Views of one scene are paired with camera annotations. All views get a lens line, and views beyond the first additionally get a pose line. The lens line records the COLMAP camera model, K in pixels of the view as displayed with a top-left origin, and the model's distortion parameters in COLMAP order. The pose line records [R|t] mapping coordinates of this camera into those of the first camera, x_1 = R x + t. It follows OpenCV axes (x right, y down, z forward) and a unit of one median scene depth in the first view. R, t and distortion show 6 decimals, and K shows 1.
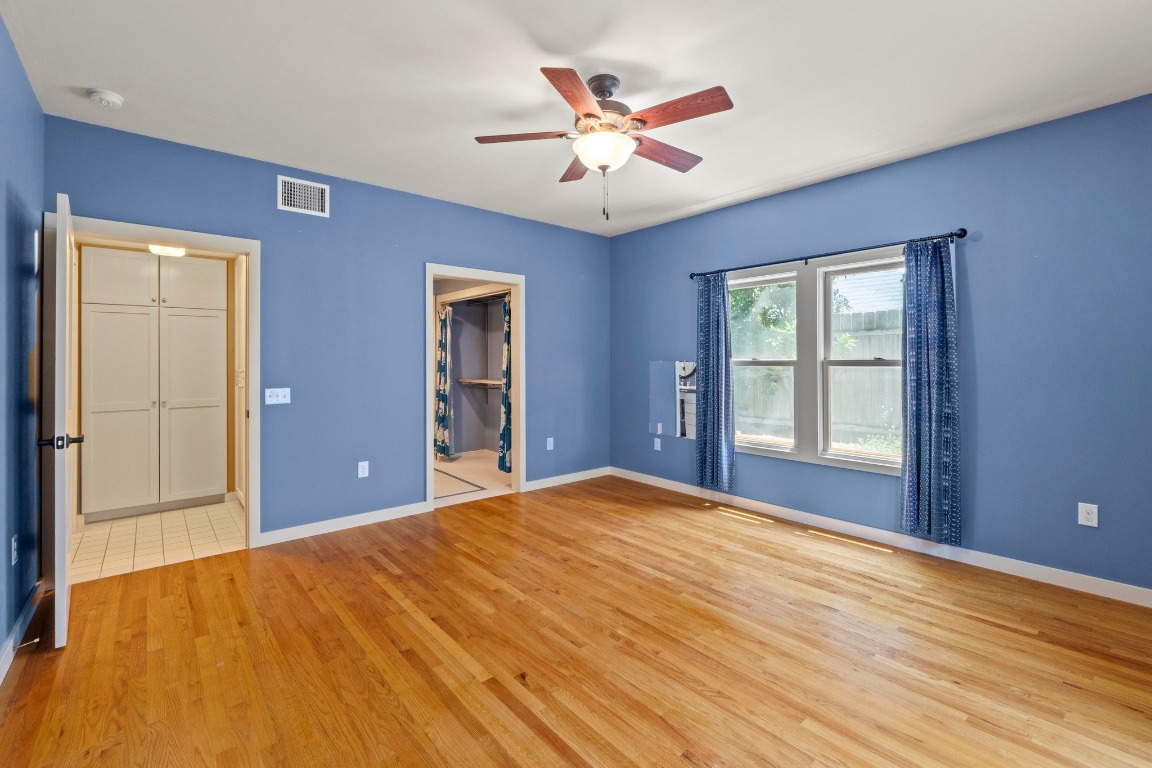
lens RADIAL K [[500.5, 0, 577.8], [0, 500.5, 354.5], [0, 0, 1]] dist [-0.006636, -0.000900]
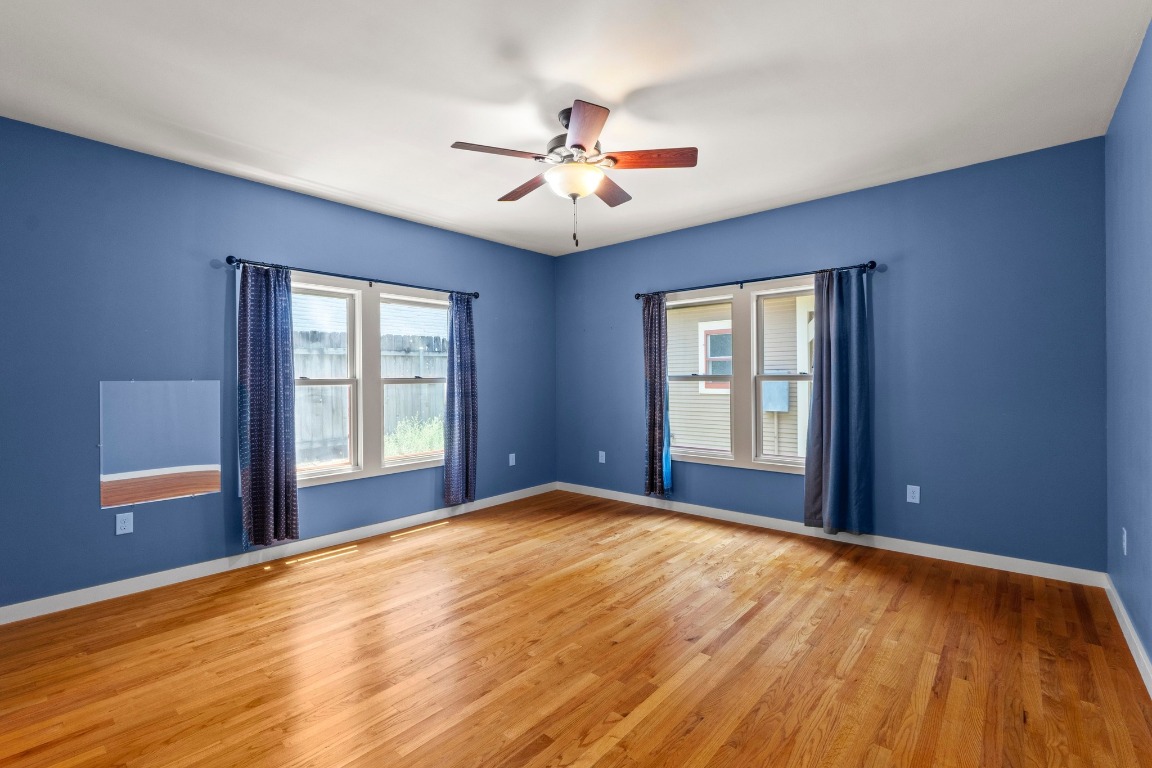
lens RADIAL K [[500.5, 0, 576.3], [0, 500.5, 382.5], [0, 0, 1]] dist [-0.006636, -0.000900]
pose [[-0.135726, -0.008212, 0.990712, -0.927722], [-0.004823, 0.999959, 0.007628, 0.013321], [-0.990735, -0.003743, -0.135760, 1.058535]]
